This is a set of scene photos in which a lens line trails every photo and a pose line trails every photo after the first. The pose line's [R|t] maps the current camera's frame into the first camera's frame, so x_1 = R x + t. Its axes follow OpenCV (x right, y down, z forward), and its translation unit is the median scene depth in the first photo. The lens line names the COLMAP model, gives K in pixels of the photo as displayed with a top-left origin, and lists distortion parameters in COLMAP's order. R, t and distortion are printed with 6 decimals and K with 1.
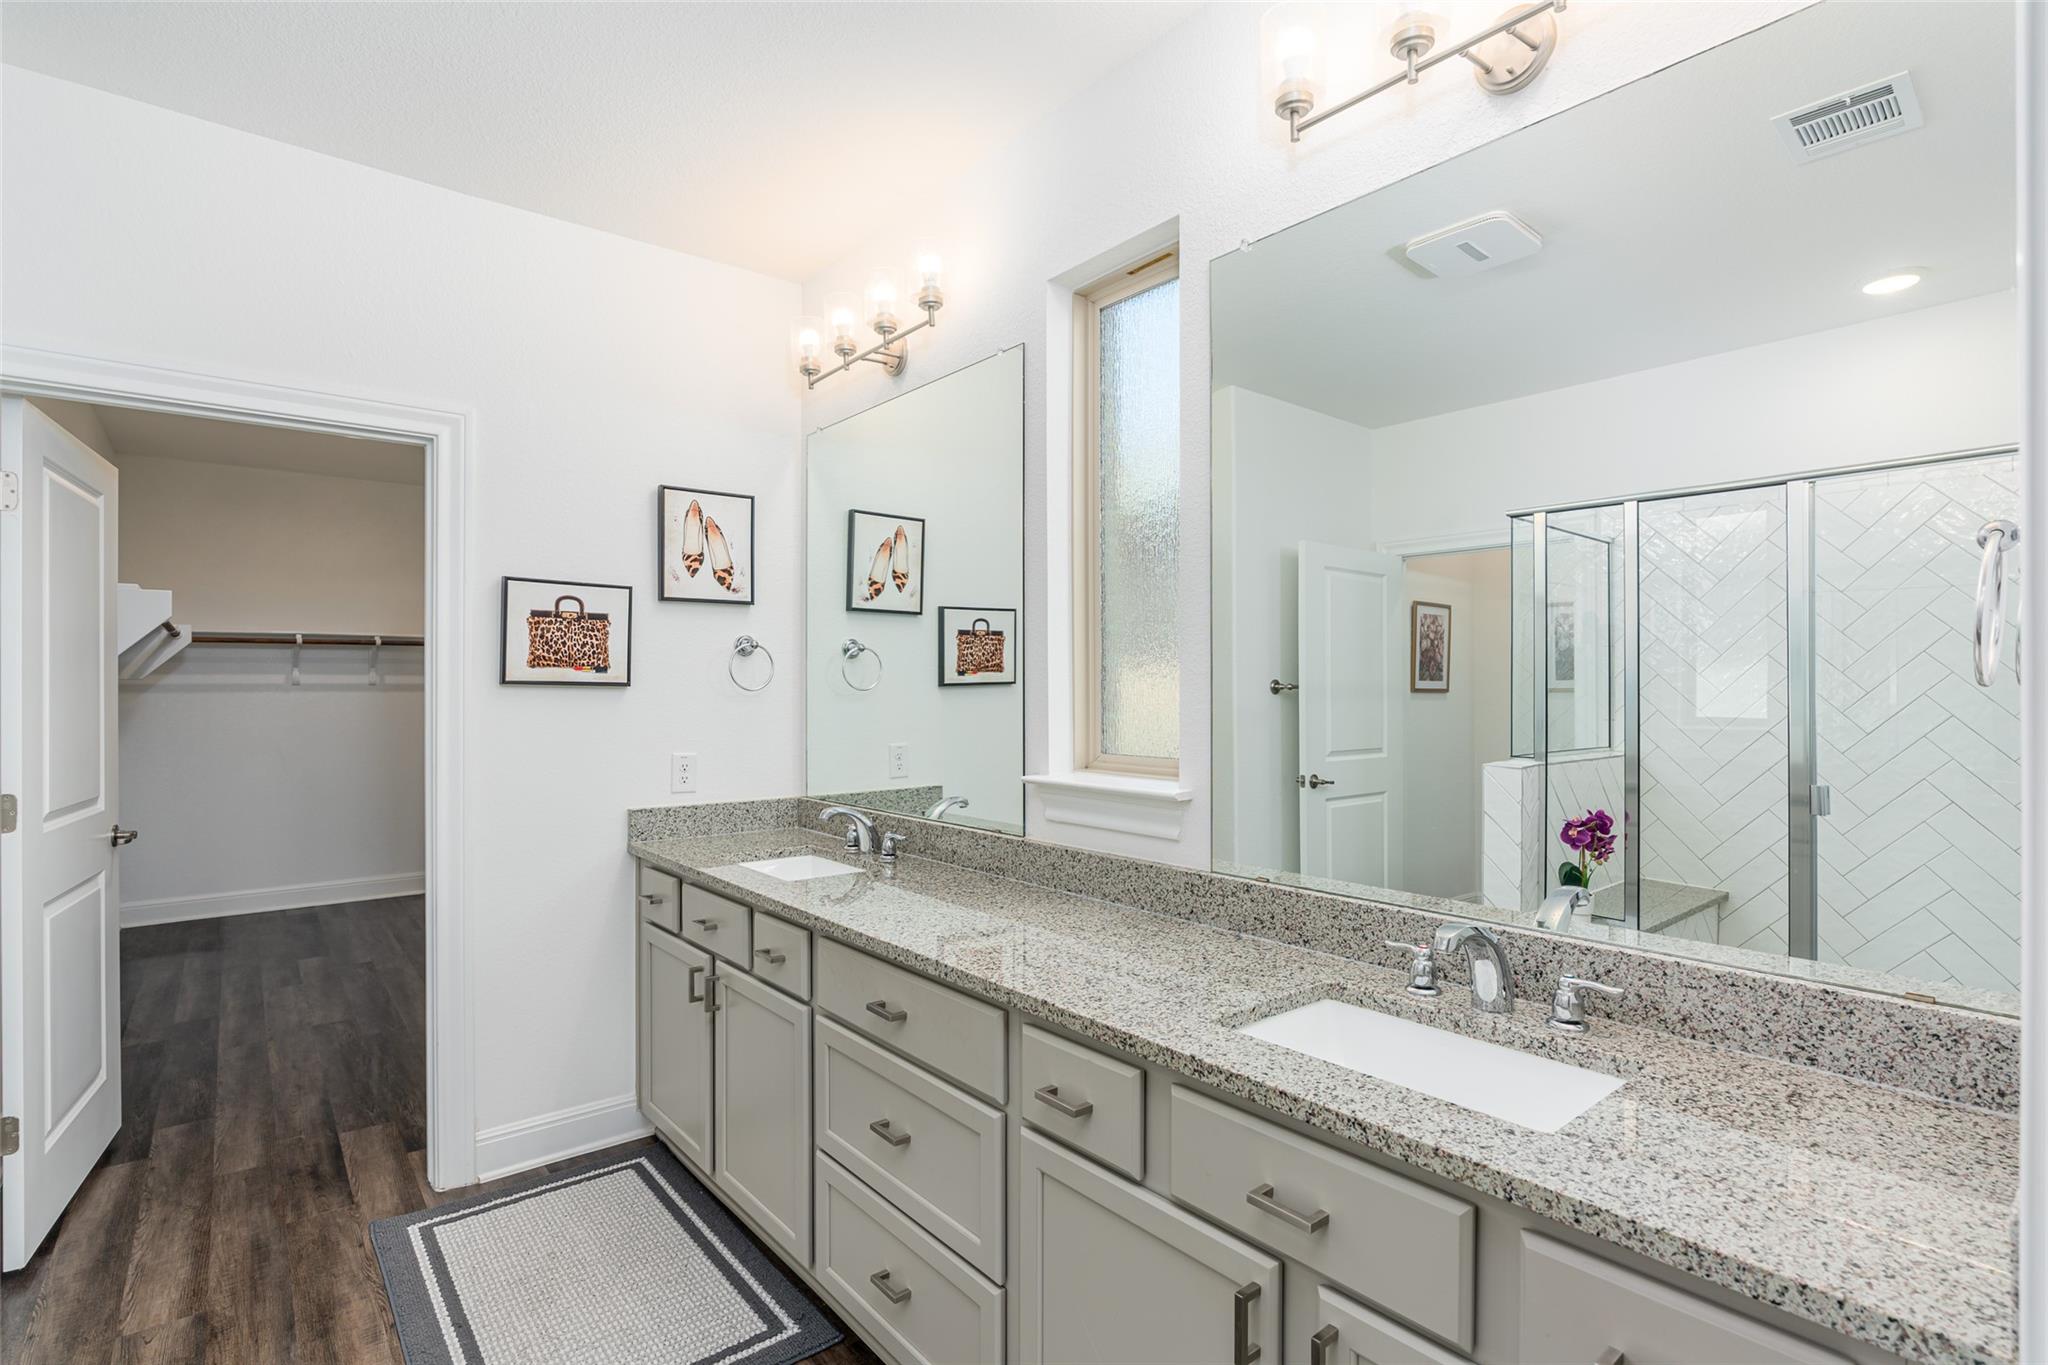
lens RADIAL K [[994.0, 0, 1016.8], [0, 994.0, 689.0], [0, 0, 1]] dist [-0.011164, 0.010071]
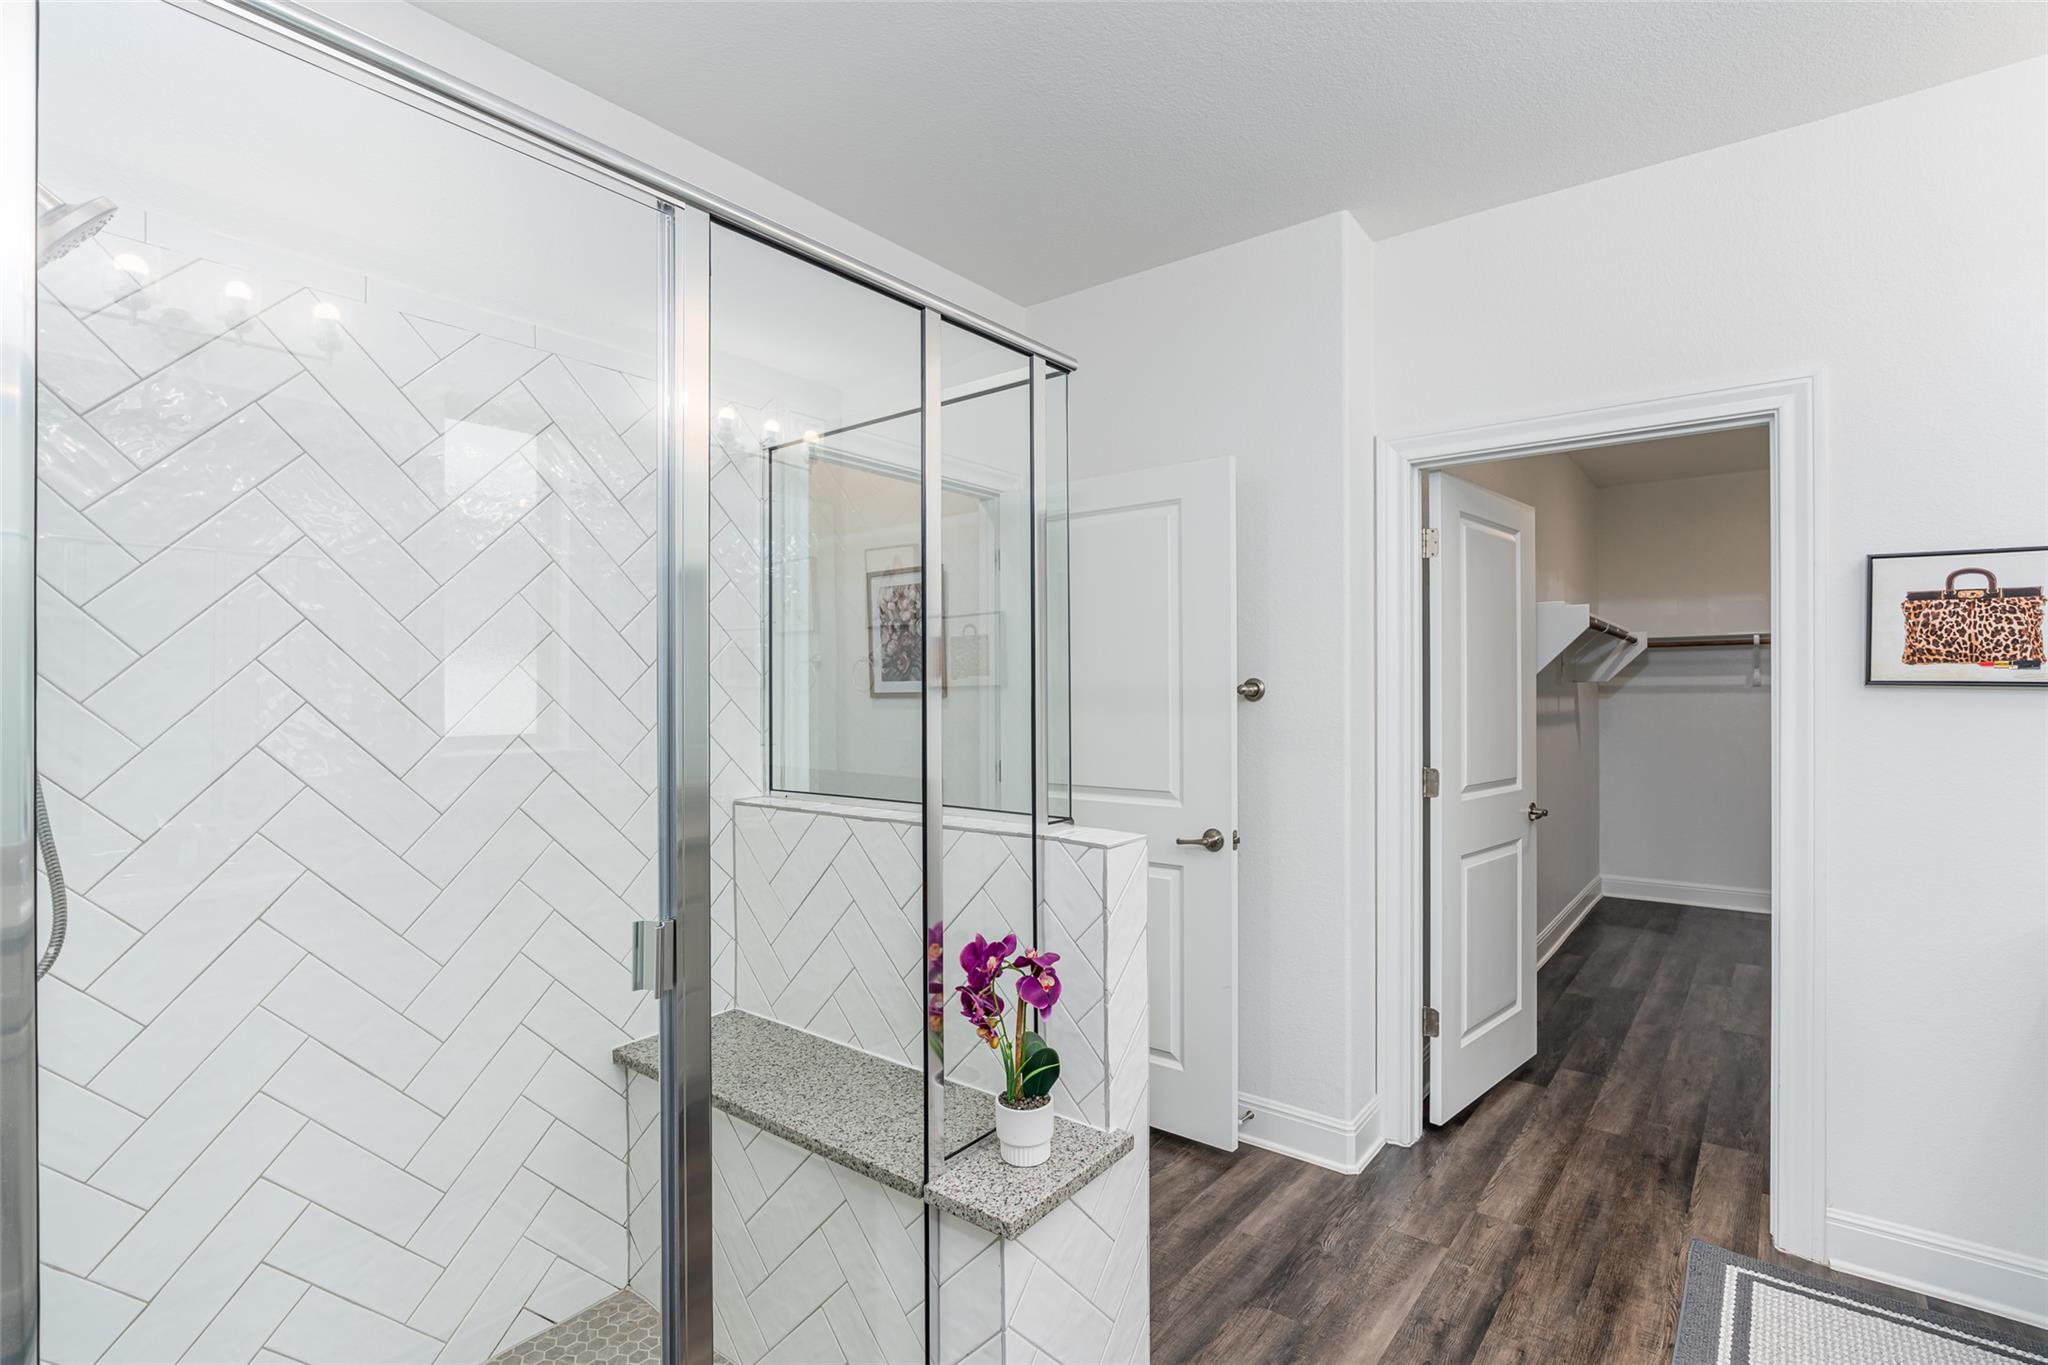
lens RADIAL K [[994.0, 0, 1016.8], [0, 994.0, 689.0], [0, 0, 1]] dist [-0.011164, 0.010071]
pose [[0.231440, -0.000528, -0.972849, 0.124621], [-0.000742, 0.999999, -0.000719, -0.000332], [0.972849, 0.000888, 0.231439, 0.112142]]
